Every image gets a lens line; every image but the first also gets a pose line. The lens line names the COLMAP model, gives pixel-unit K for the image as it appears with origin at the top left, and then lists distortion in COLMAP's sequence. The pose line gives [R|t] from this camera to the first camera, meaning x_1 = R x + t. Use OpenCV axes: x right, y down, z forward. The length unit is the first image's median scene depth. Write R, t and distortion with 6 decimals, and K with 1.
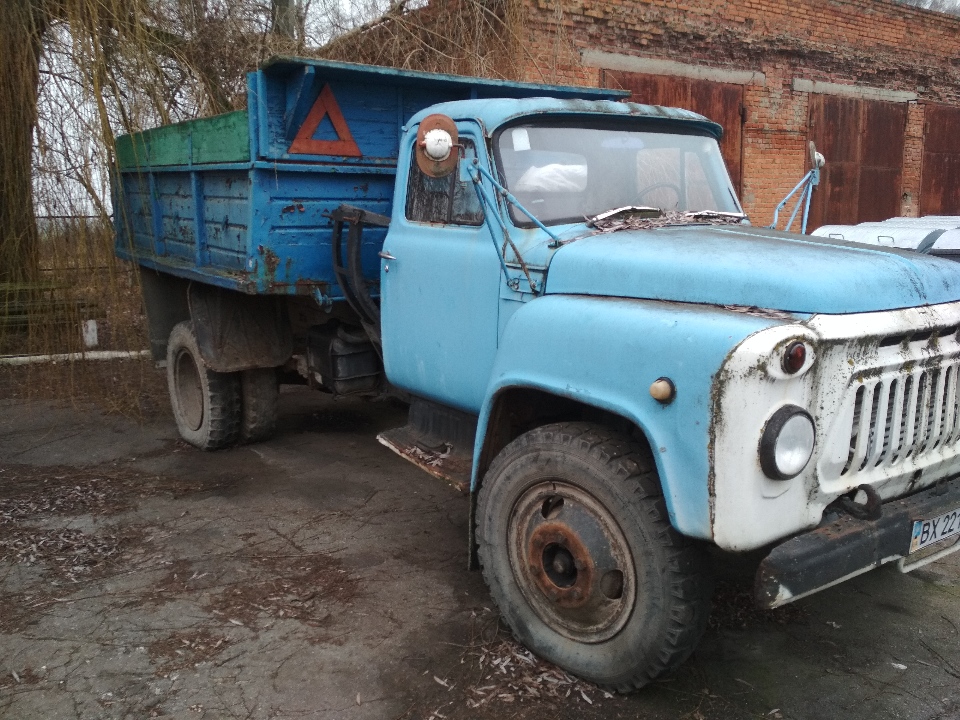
lens RADIAL K [[844.4, 0, 480.0], [0, 844.4, 360.0], [0, 0, 1]] dist [0.125264, -0.237039]
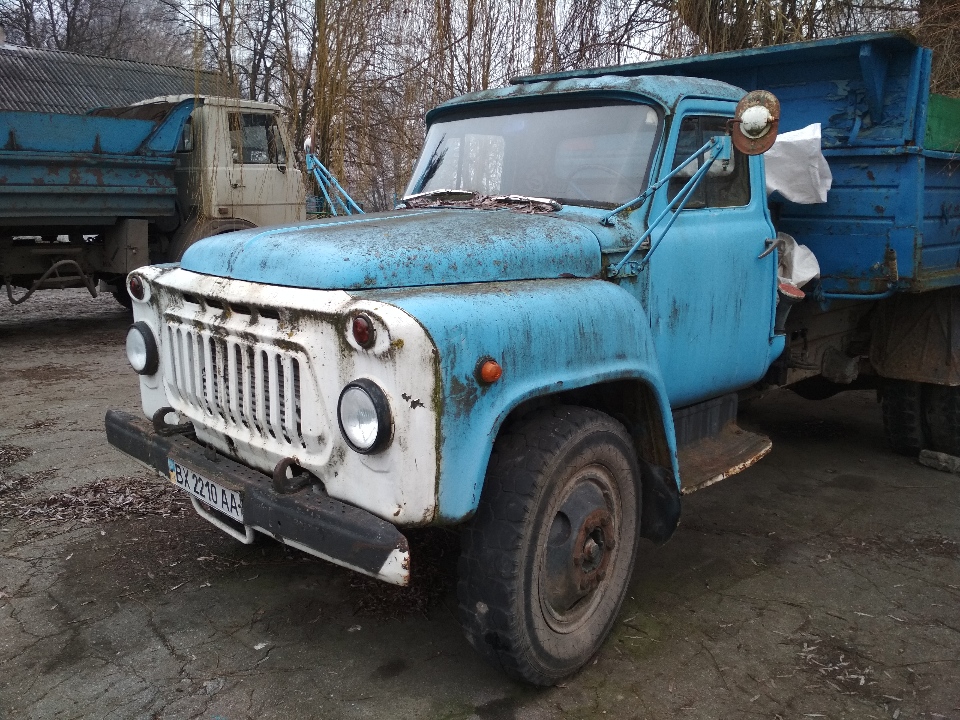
lens RADIAL K [[844.4, 0, 480.0], [0, 844.4, 360.0], [0, 0, 1]] dist [0.125264, -0.237039]
pose [[0.148974, 0.187928, -0.970819, 1.443390], [-0.194707, 0.968129, 0.157529, -0.172337], [0.969482, 0.165557, 0.180817, 1.020345]]
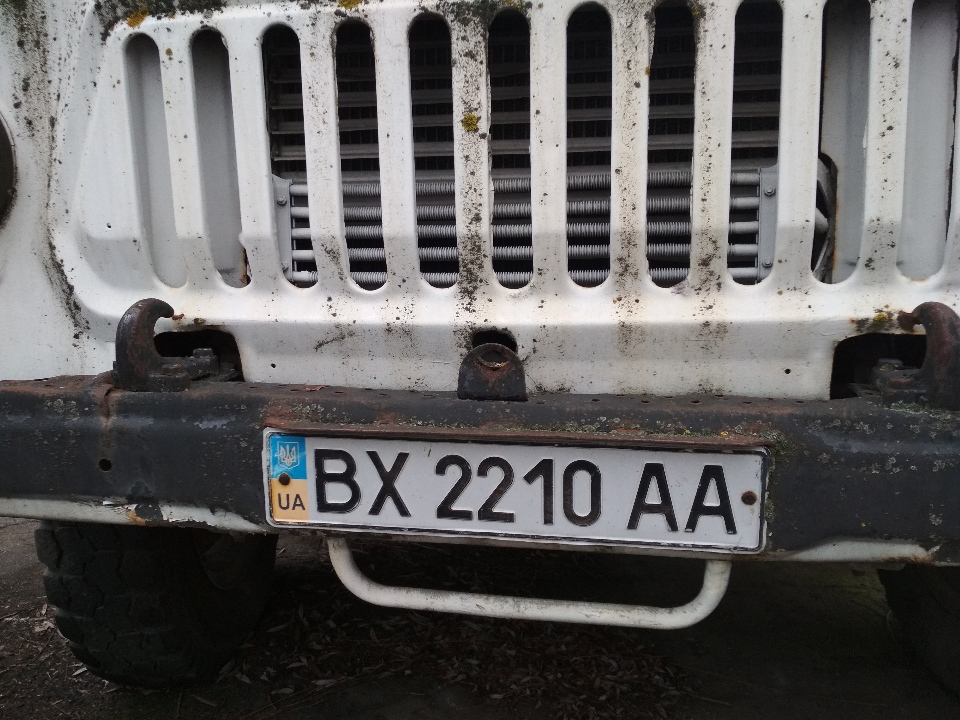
lens RADIAL K [[844.4, 0, 480.0], [0, 844.4, 360.0], [0, 0, 1]] dist [0.125264, -0.237039]
pose [[0.697056, 0.091225, -0.711190, 0.699684], [-0.116025, 0.993152, 0.013673, 0.126596], [0.707567, 0.072985, 0.702867, 0.709232]]
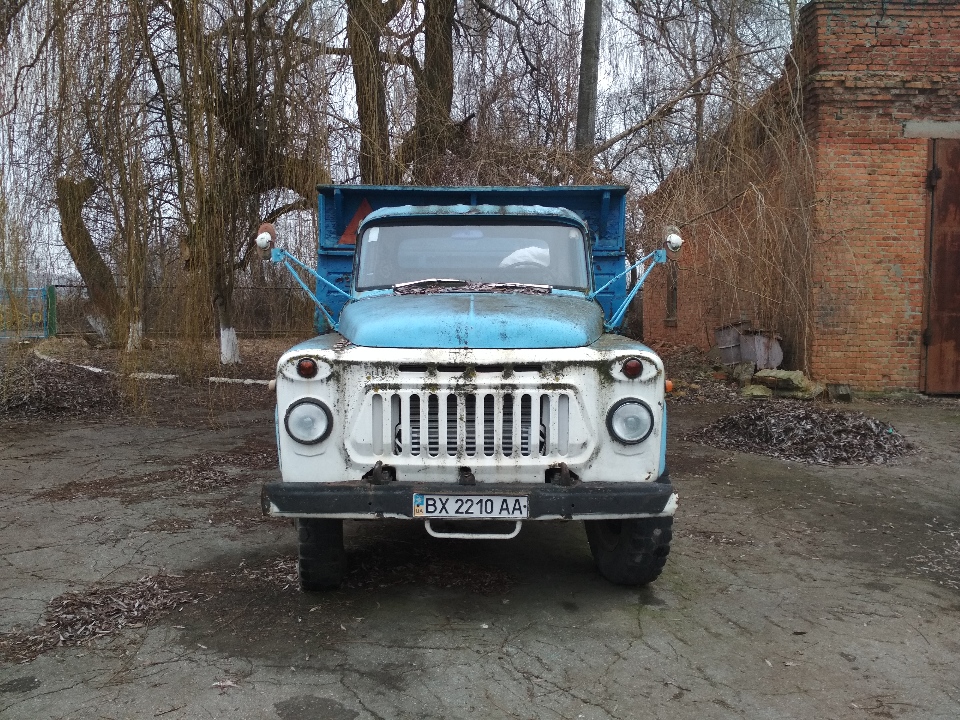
lens RADIAL K [[844.4, 0, 480.0], [0, 844.4, 360.0], [0, 0, 1]] dist [0.125264, -0.237039]
pose [[0.813507, 0.060105, -0.578441, 1.222389], [-0.110716, 0.992460, -0.052582, 0.023935], [0.570919, 0.106819, 0.814028, -0.107820]]
